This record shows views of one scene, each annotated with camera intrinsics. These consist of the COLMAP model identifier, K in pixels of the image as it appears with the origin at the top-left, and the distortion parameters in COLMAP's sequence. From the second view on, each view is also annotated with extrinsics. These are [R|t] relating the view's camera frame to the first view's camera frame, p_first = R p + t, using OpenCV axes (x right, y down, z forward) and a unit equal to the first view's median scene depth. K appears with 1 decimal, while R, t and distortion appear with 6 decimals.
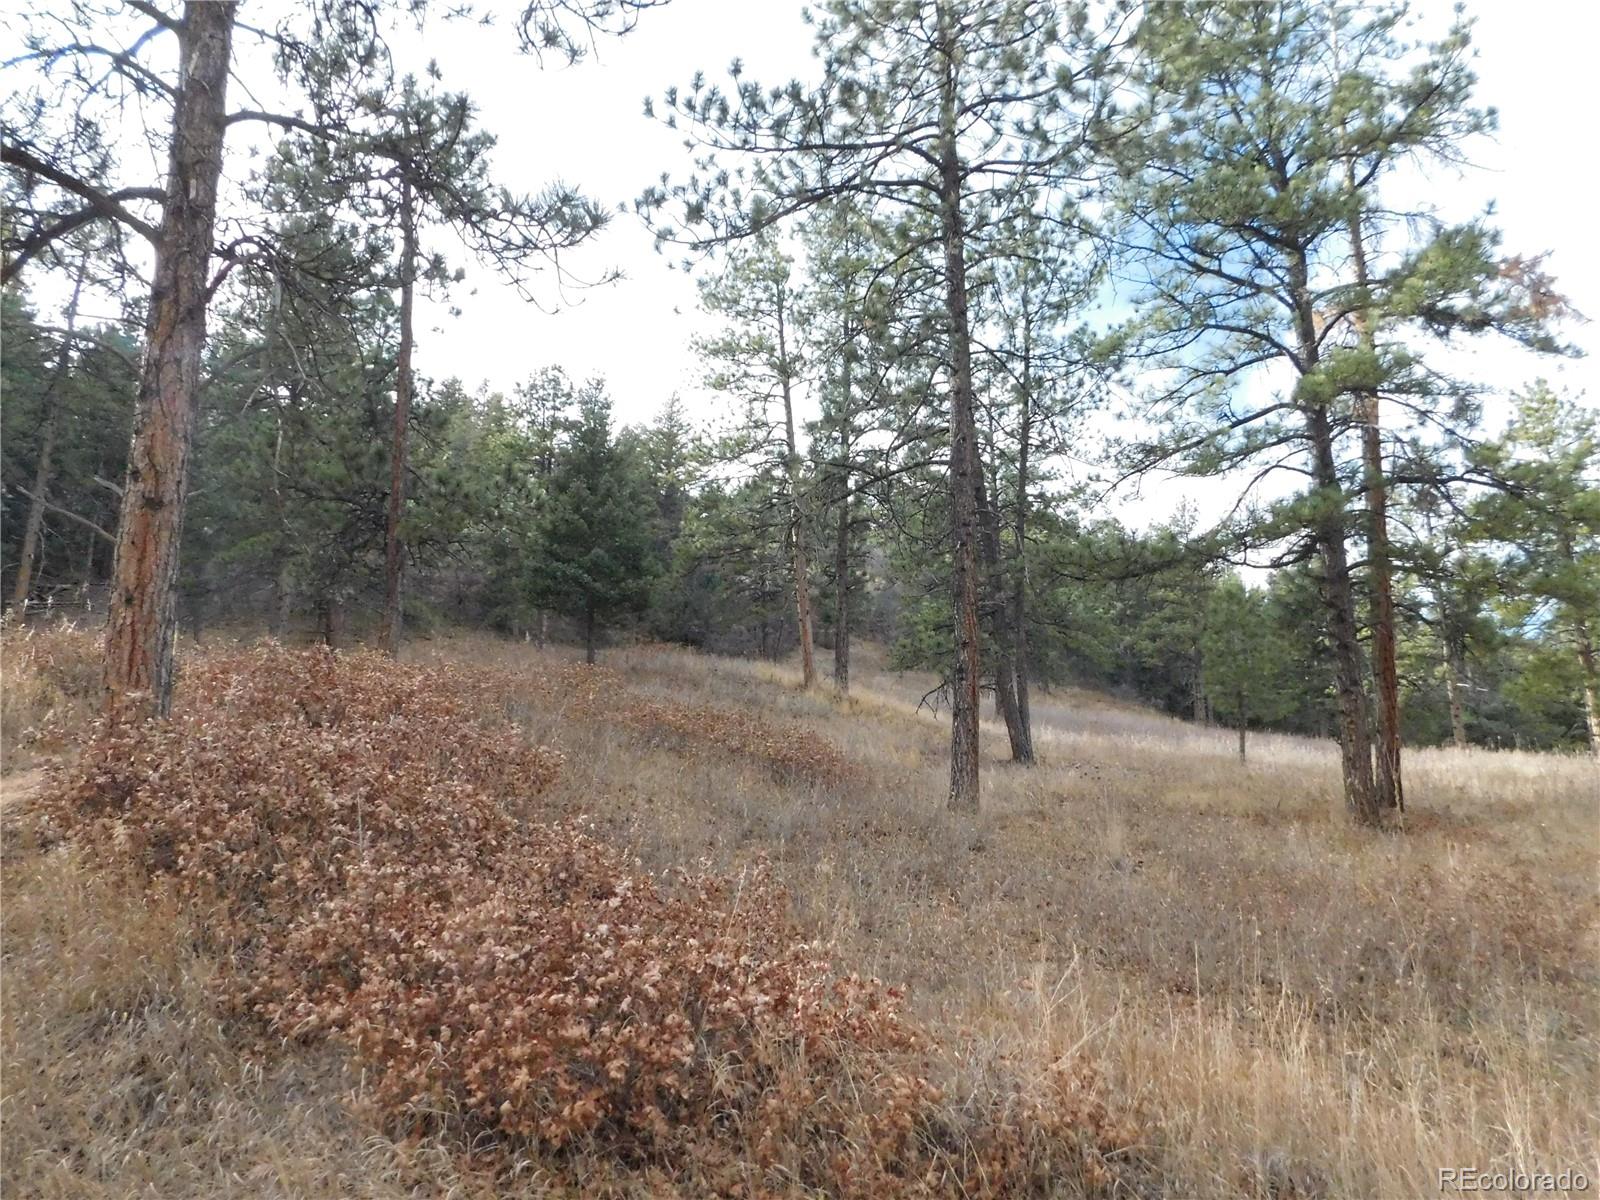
lens RADIAL K [[1064.8, 0, 797.2], [0, 1064.8, 601.1], [0, 0, 1]] dist [-0.060892, 0.049554]
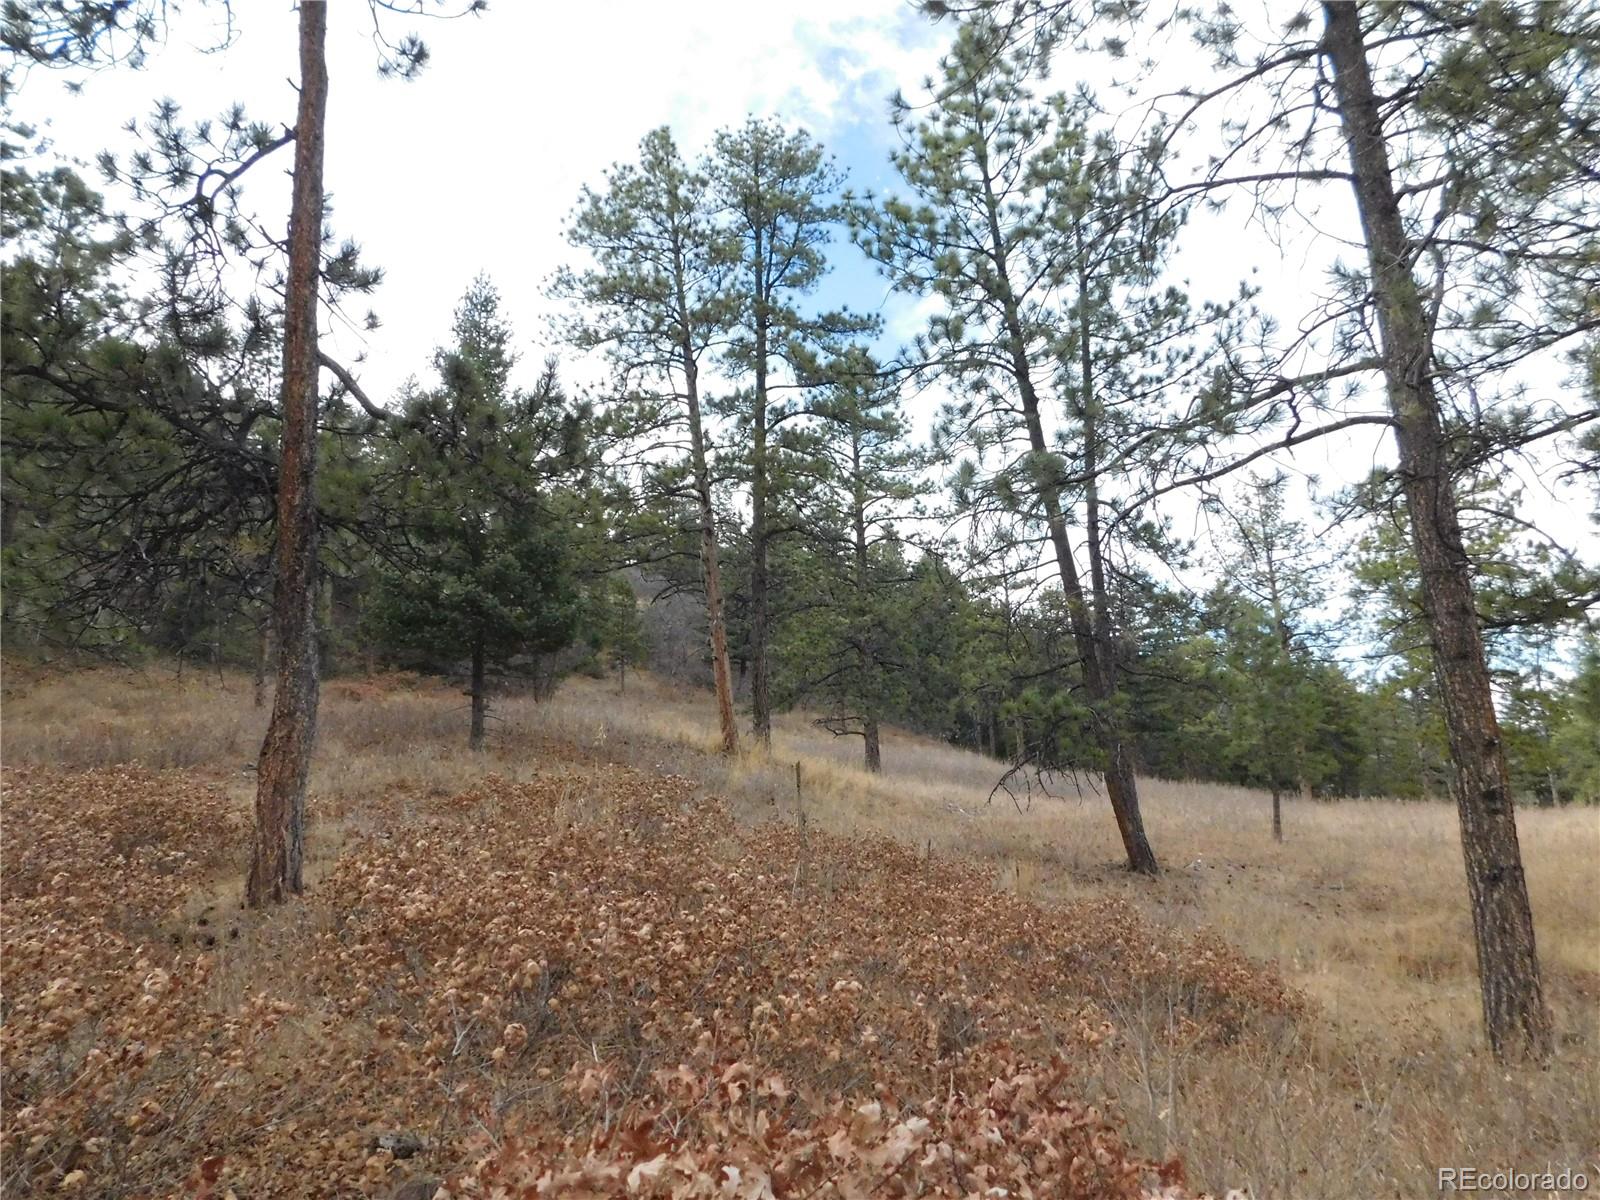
lens RADIAL K [[1064.8, 0, 802.5], [0, 1064.8, 598.4], [0, 0, 1]] dist [-0.060892, 0.049554]
pose [[0.956781, 0.017197, 0.290302, -0.147674], [-0.011630, 0.999714, -0.020891, -0.008833], [-0.290578, 0.016612, 0.956707, 0.253851]]
